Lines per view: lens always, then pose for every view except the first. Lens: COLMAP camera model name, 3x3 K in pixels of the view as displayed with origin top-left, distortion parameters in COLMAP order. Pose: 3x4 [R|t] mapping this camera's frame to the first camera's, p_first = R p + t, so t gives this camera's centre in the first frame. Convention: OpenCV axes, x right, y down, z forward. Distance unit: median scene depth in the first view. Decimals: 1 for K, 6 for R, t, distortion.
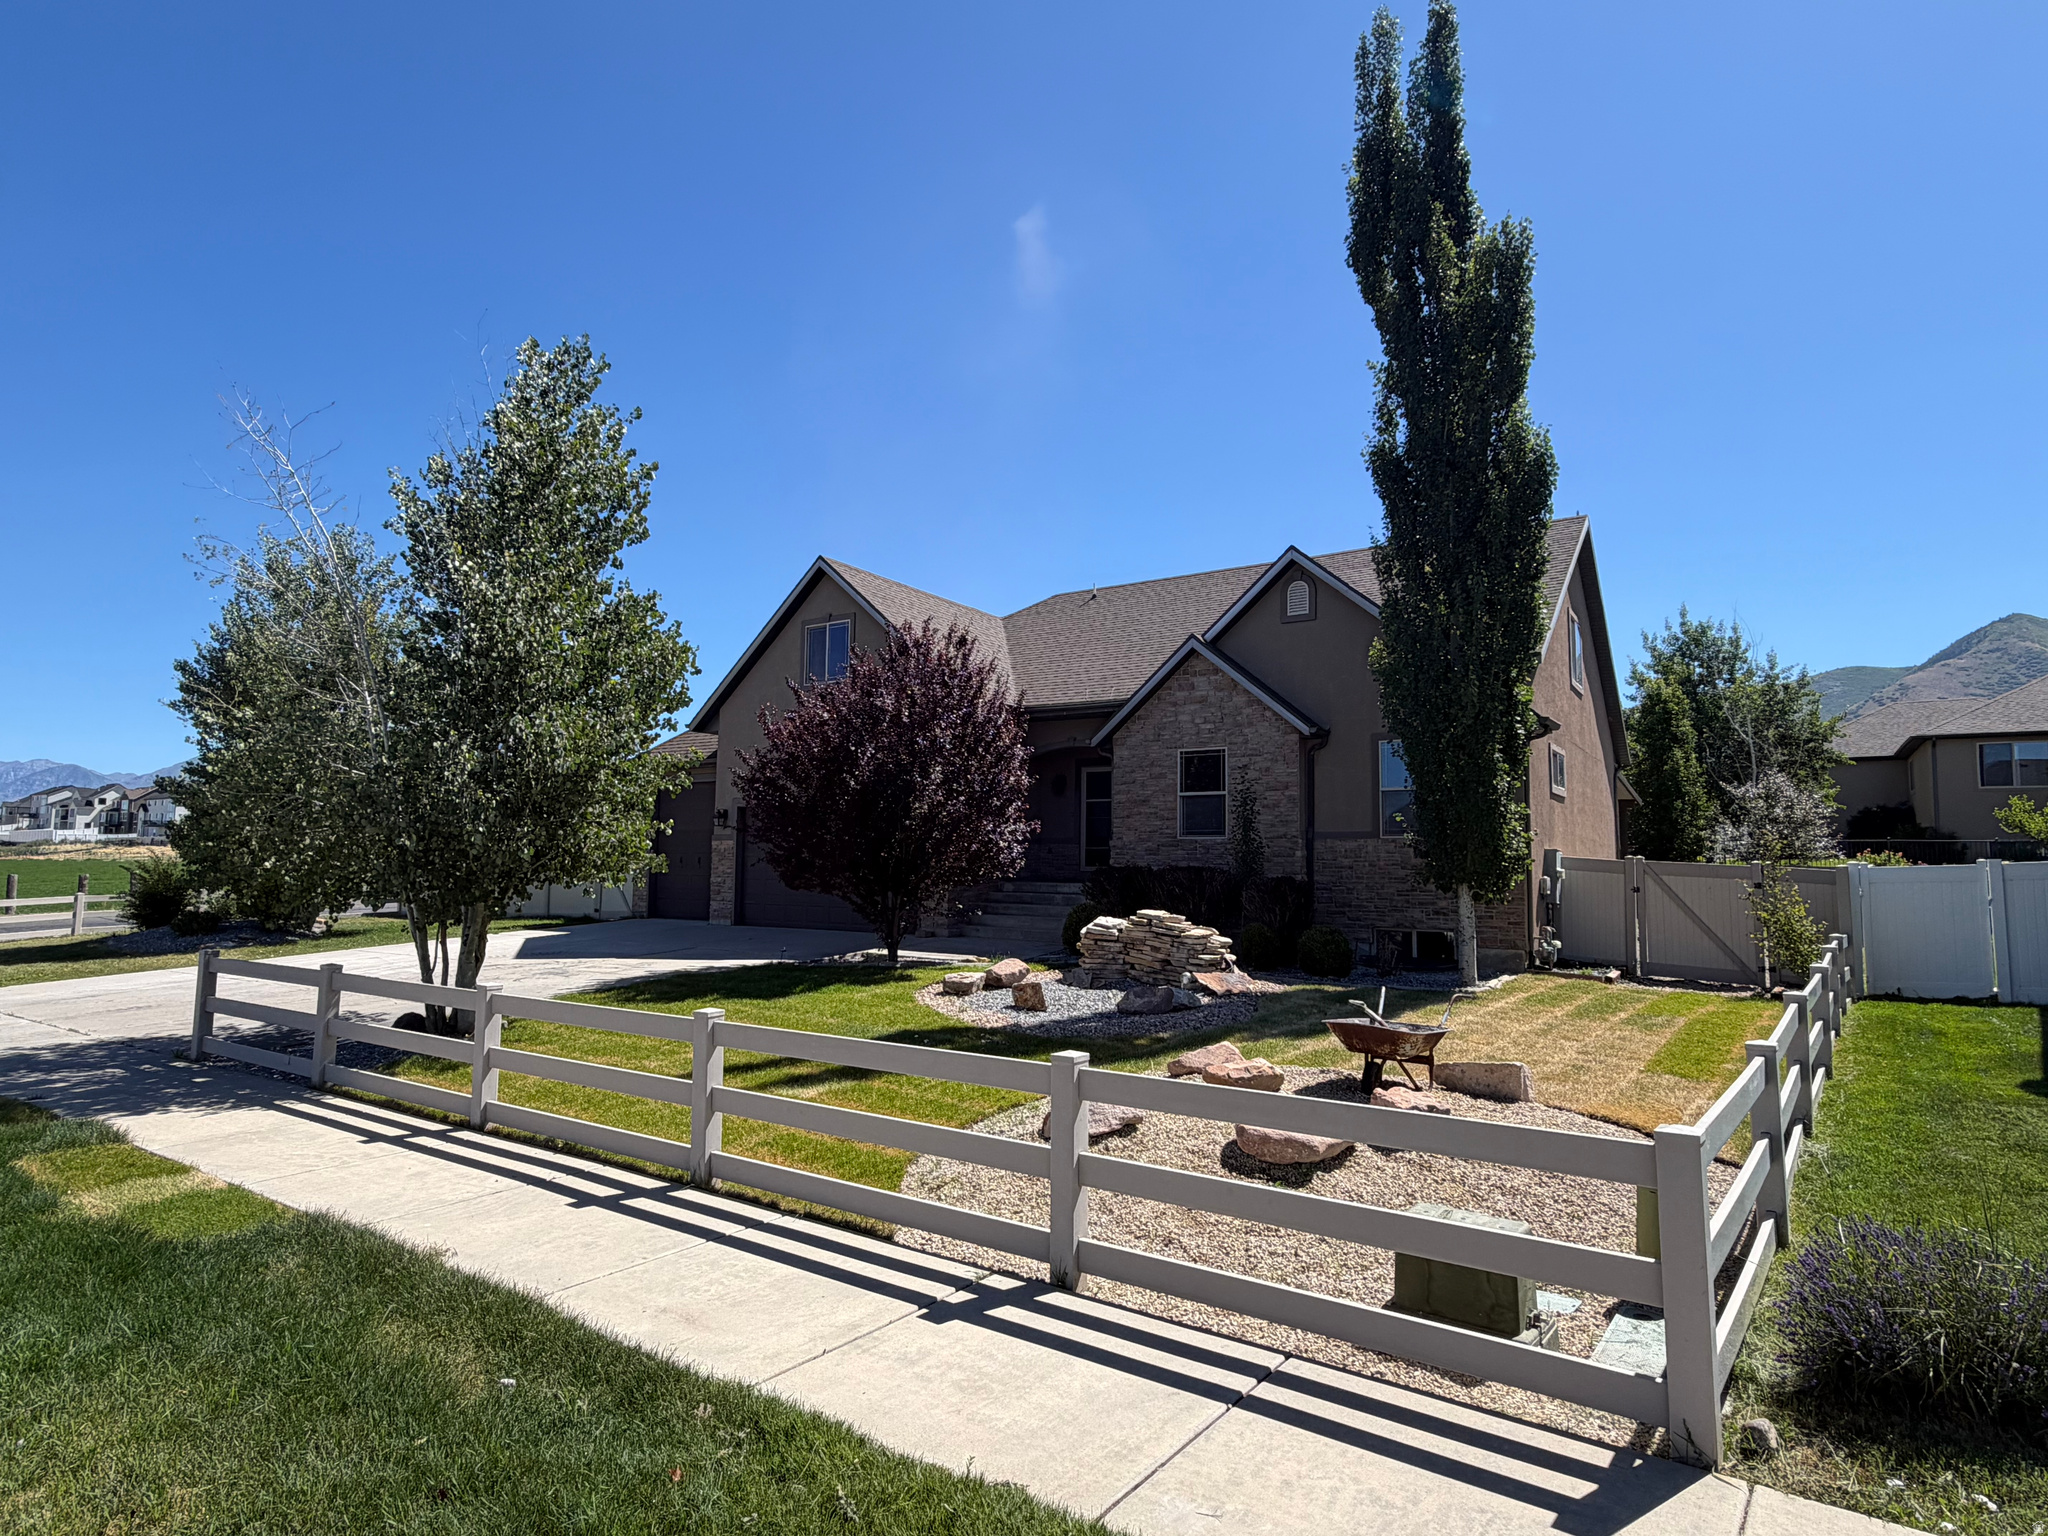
lens RADIAL K [[1184.2, 0, 1024.0], [0, 1184.2, 768.0], [0, 0, 1]] dist [0.000969, 0.000076]
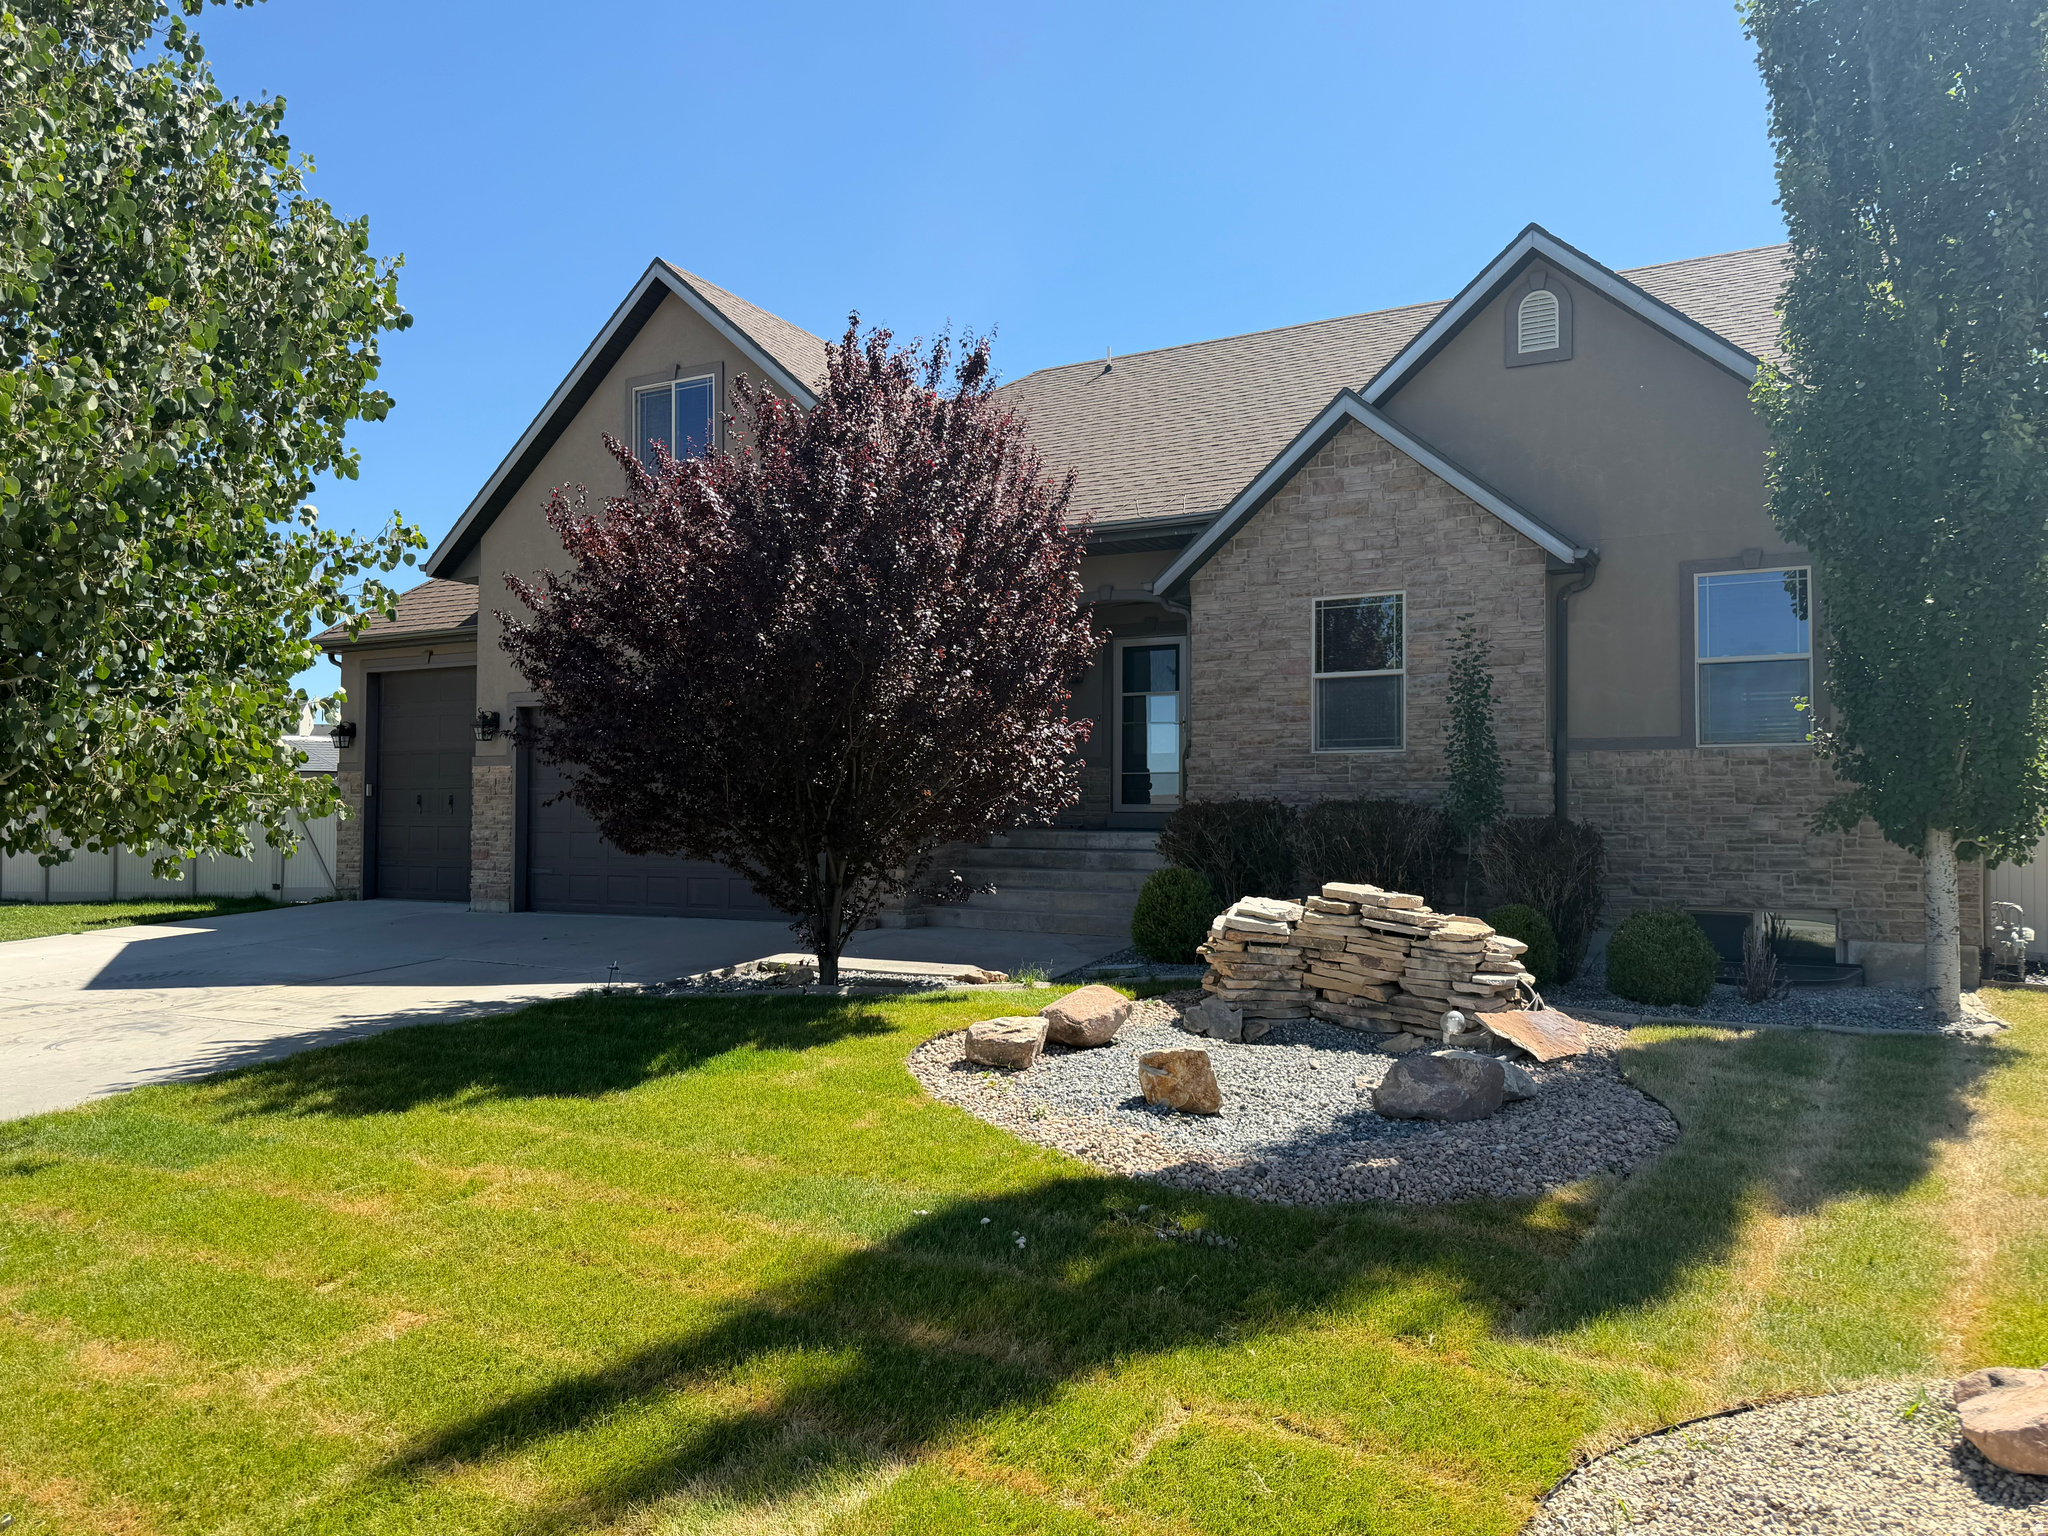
lens RADIAL K [[1432.1, 0, 1024.0], [0, 1432.1, 768.0], [0, 0, 1]] dist [0.170789, -0.280399]
pose [[0.995336, -0.006916, 0.096220, -0.082064], [0.001703, 0.998531, 0.054159, 0.030846], [-0.096453, -0.053742, 0.993886, 0.341817]]
